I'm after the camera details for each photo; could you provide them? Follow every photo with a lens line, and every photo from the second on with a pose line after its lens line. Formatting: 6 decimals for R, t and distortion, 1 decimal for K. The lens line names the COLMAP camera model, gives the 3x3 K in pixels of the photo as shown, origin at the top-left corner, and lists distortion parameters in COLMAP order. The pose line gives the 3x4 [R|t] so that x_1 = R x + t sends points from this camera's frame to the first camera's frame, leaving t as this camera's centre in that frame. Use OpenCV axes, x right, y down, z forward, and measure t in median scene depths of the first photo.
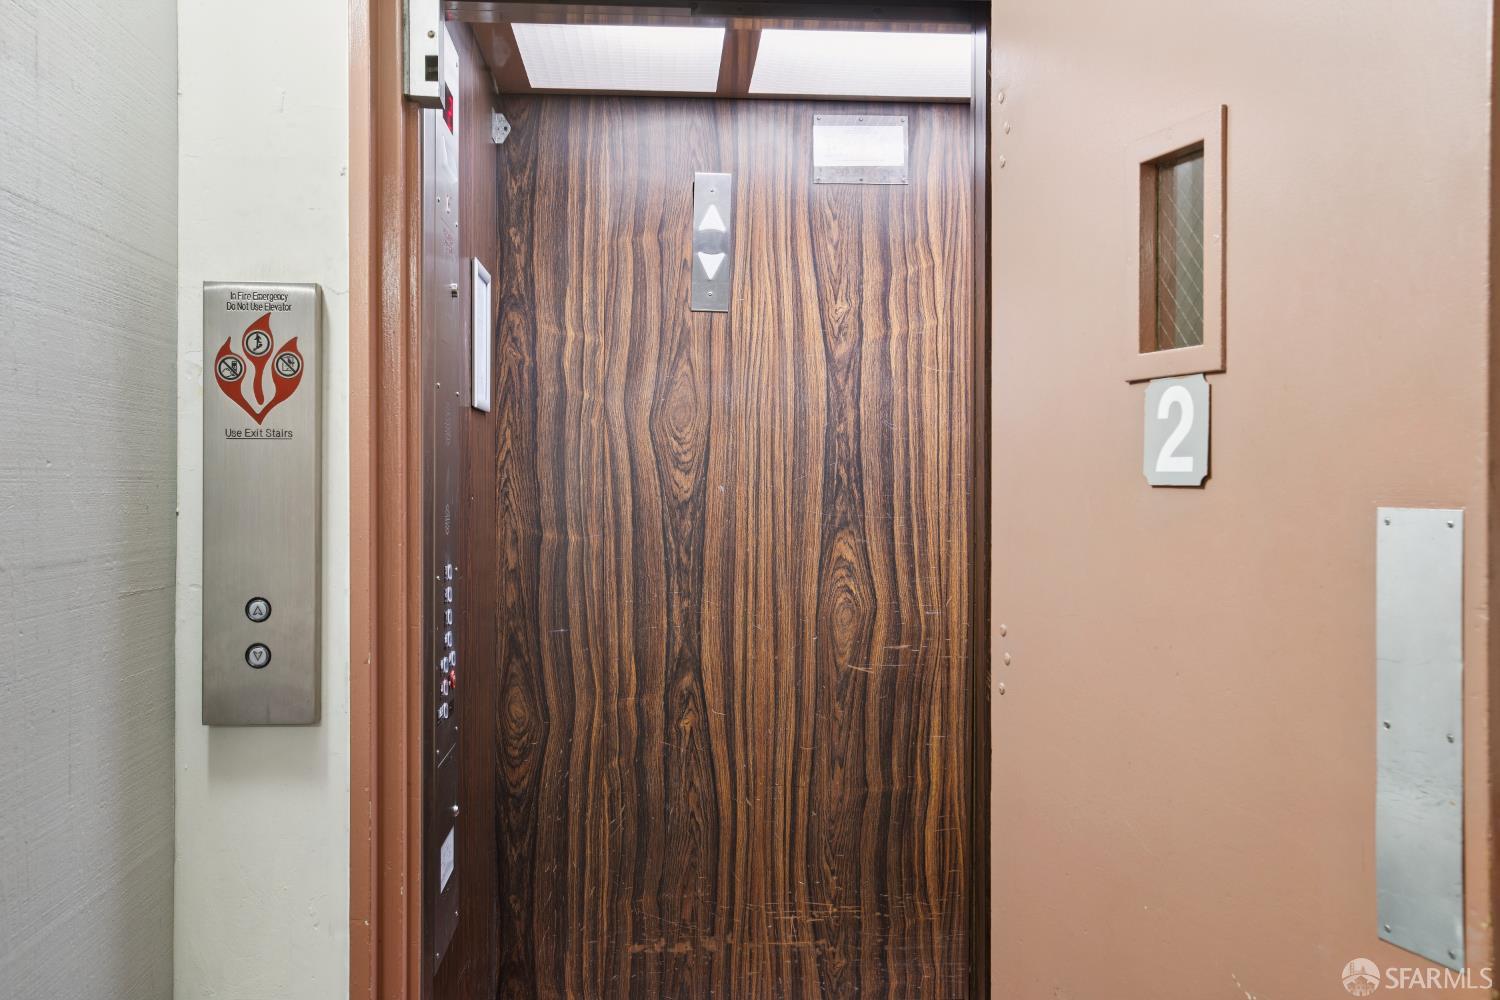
lens RADIAL K [[1443.6, 0, 750.2], [0, 1443.6, 498.4], [0, 0, 1]] dist [-0.000438, 0.000000]
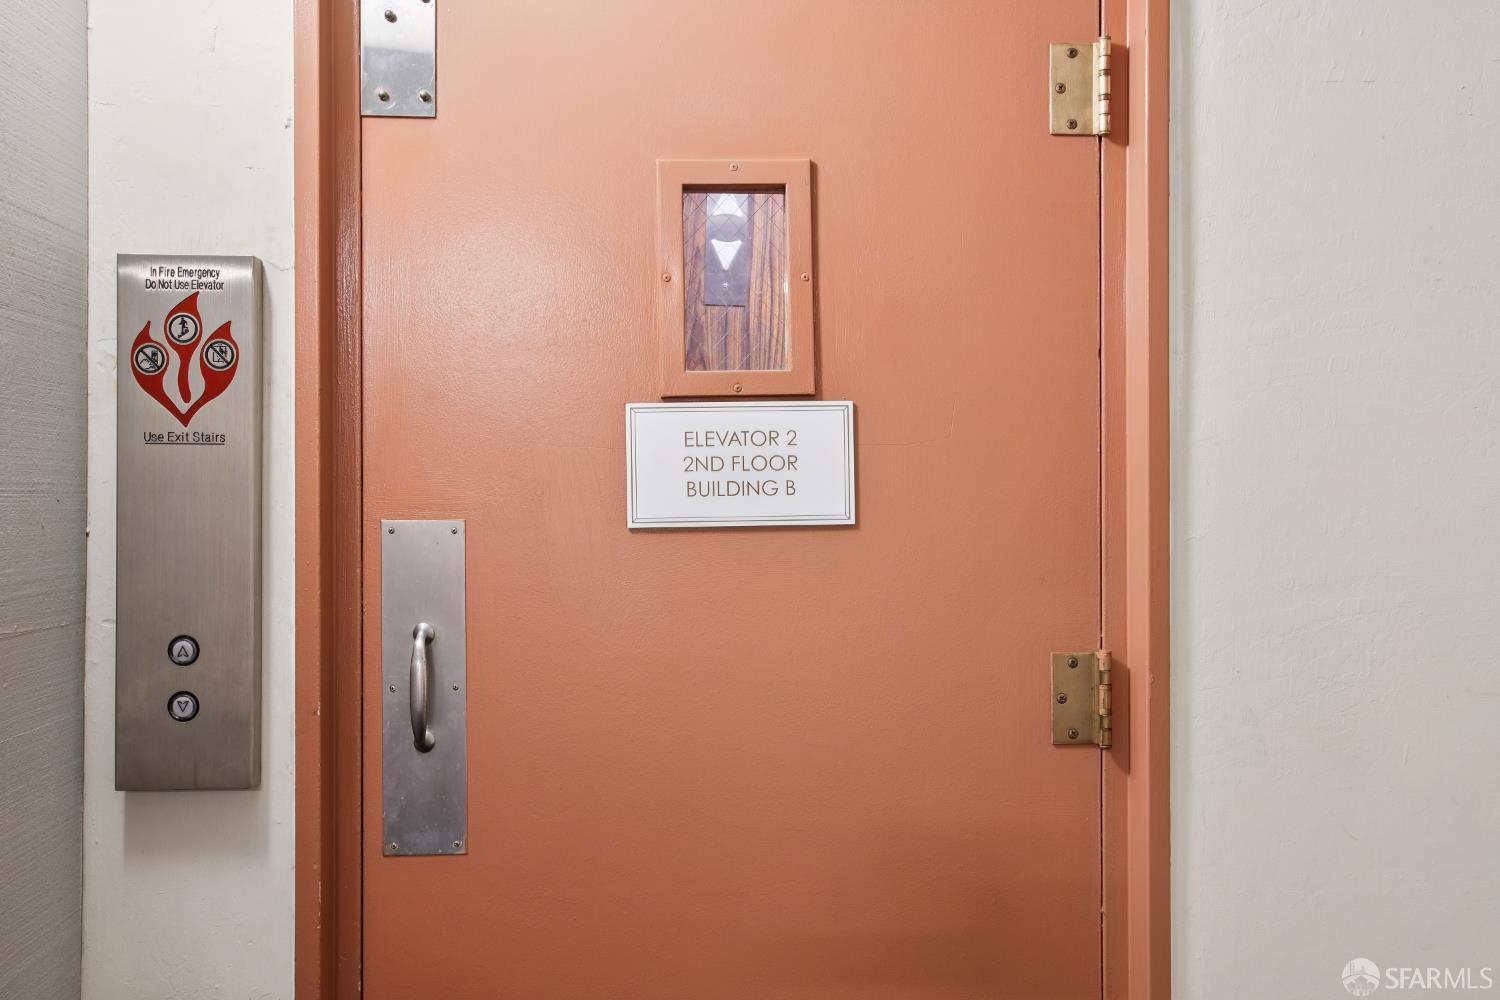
lens RADIAL K [[1443.6, 0, 749.8], [0, 1443.6, 501.5], [0, 0, 1]] dist [-0.000438, 0.000000]
pose [[0.999967, -0.002208, -0.007867, -0.009550], [0.002142, 0.999963, -0.008379, -0.000706], [0.007885, 0.008361, 0.999934, 0.174029]]
